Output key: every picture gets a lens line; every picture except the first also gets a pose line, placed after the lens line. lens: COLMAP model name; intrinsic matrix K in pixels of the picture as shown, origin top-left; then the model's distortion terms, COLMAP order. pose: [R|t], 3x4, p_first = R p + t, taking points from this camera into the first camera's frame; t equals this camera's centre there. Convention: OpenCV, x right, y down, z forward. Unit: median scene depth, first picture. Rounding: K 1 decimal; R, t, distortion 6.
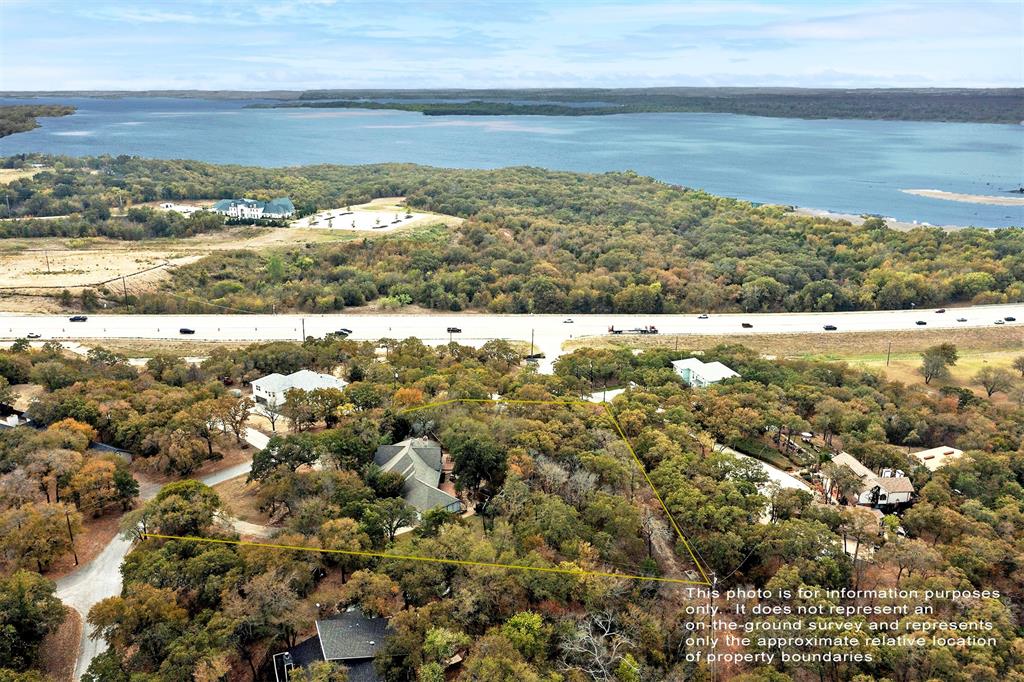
lens RADIAL K [[796.2, 0, 512.0], [0, 796.2, 341.0], [0, 0, 1]] dist [-0.002245, 0.000007]
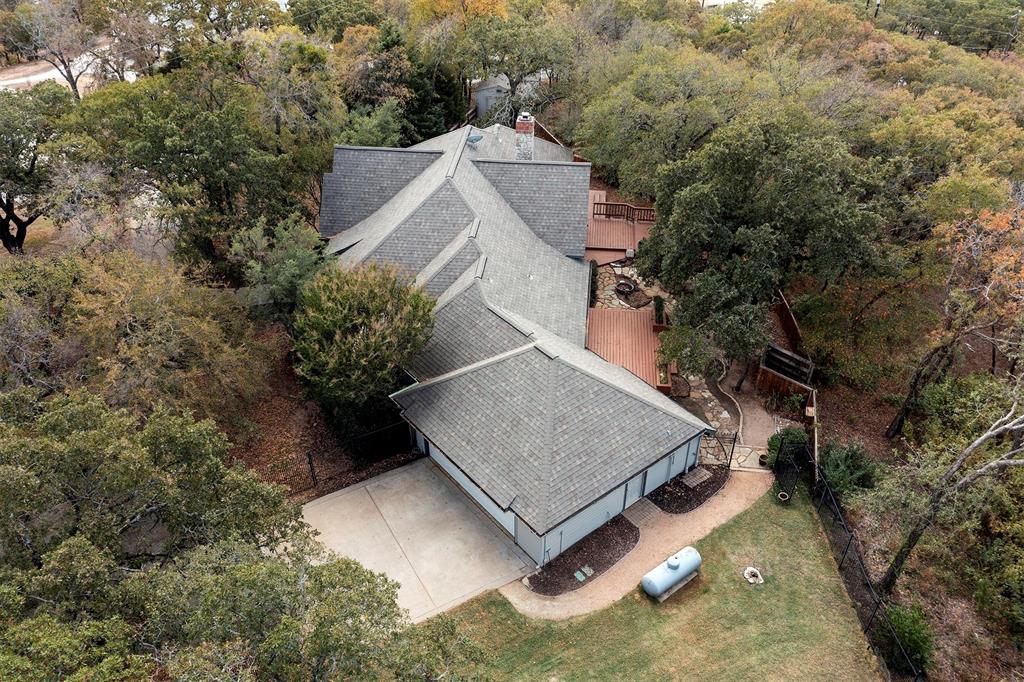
lens RADIAL K [[796.2, 0, 512.0], [0, 796.2, 341.0], [0, 0, 1]] dist [-0.002245, 0.000007]
pose [[0.996321, 0.050876, -0.068969, -0.090877], [-0.026124, 0.946726, 0.320980, 0.105434], [0.081625, -0.317997, 0.944571, 0.733310]]
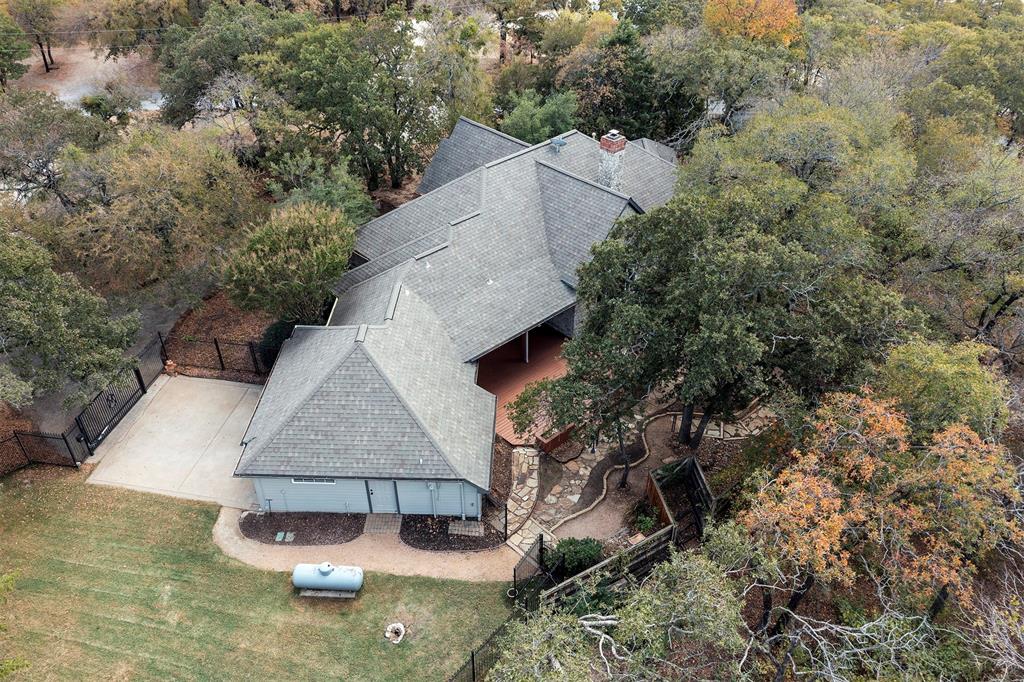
lens RADIAL K [[796.2, 0, 512.0], [0, 796.2, 341.0], [0, 0, 1]] dist [-0.002245, 0.000007]
pose [[0.697853, 0.422228, -0.578554, 0.030436], [-0.208842, 0.892617, 0.399526, 0.086095], [0.685117, -0.157984, 0.711094, 0.791629]]
